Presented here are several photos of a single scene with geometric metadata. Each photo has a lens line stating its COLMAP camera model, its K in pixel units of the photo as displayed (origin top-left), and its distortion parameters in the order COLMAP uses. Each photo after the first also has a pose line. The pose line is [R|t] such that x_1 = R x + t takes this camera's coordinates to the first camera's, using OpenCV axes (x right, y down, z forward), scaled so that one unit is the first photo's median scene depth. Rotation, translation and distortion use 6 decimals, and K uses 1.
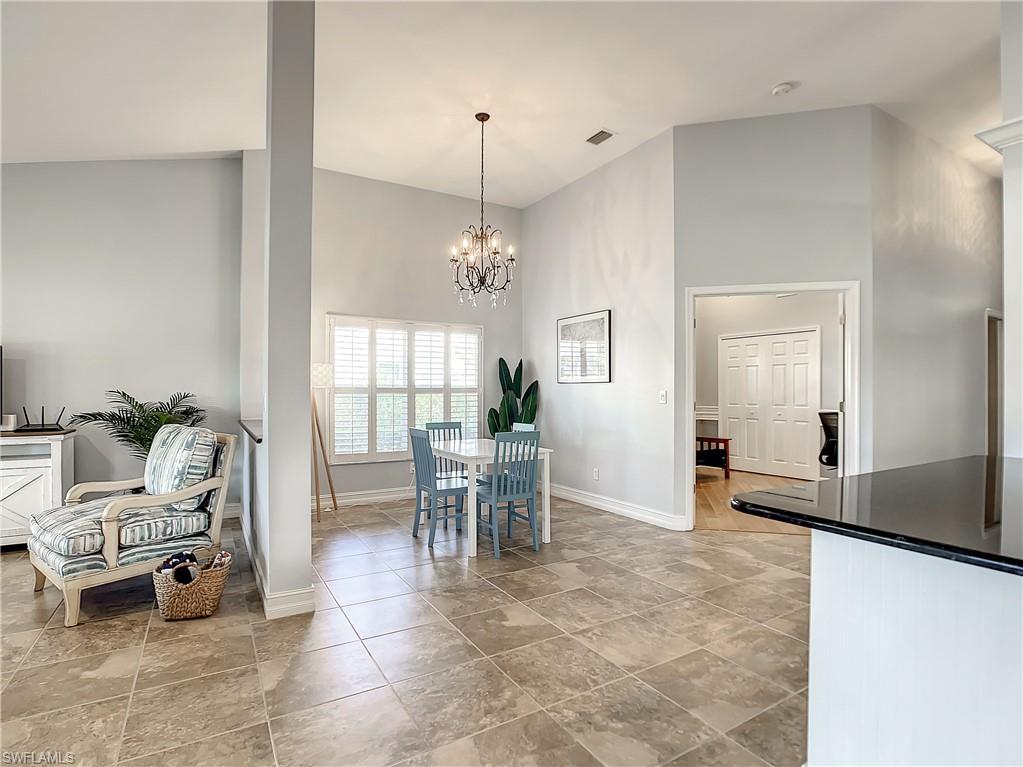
lens RADIAL K [[523.9, 0, 508.5], [0, 523.9, 386.0], [0, 0, 1]] dist [-0.029403, 0.005135]
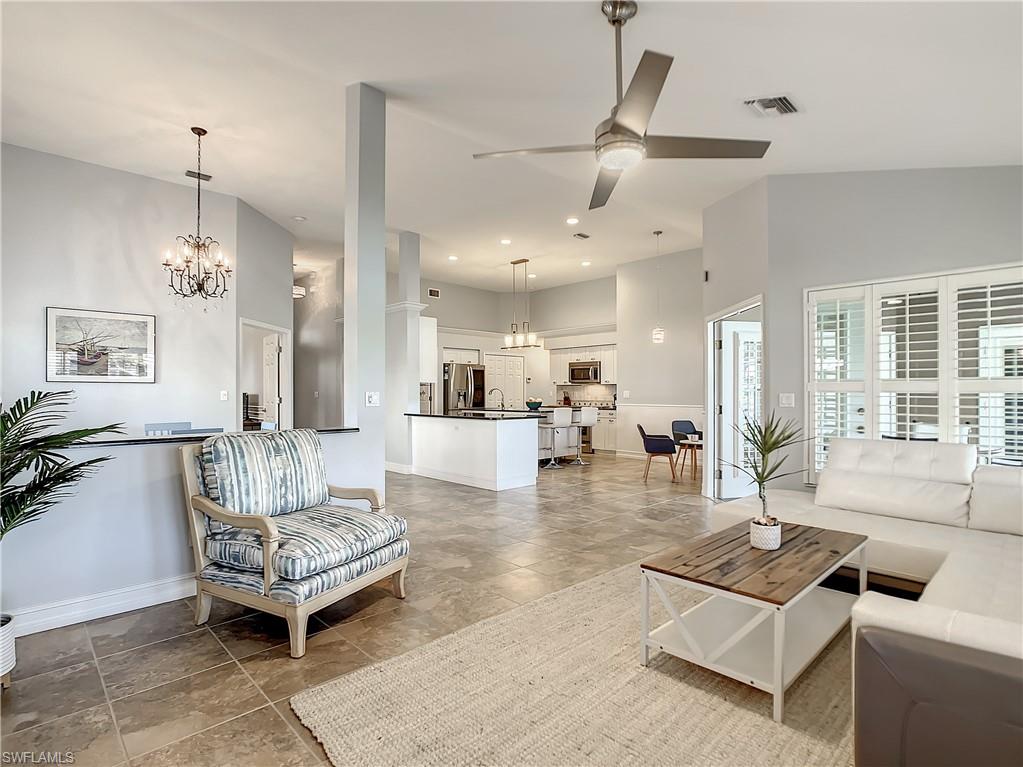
lens RADIAL K [[523.9, 0, 511.9], [0, 523.9, 386.2], [0, 0, 1]] dist [-0.029403, 0.005135]
pose [[-0.238137, 0.008893, 0.971191, -1.789860], [-0.007819, 0.999908, -0.011073, 0.011923], [-0.971200, -0.010230, -0.238045, 0.920361]]
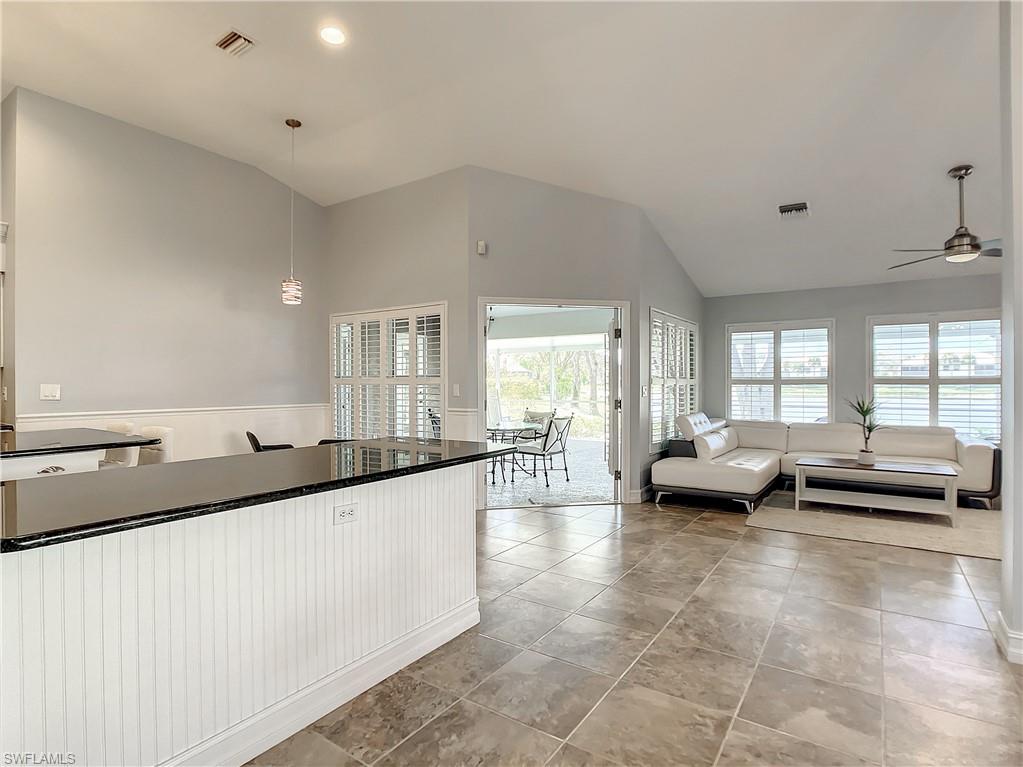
lens RADIAL K [[523.9, 0, 526.9], [0, 523.9, 377.1], [0, 0, 1]] dist [-0.029403, 0.005135]
pose [[-0.895428, -0.007680, -0.445141, 0.597303], [0.002162, 0.999764, -0.021597, 0.015387], [0.445202, -0.020301, -0.895200, 1.308555]]
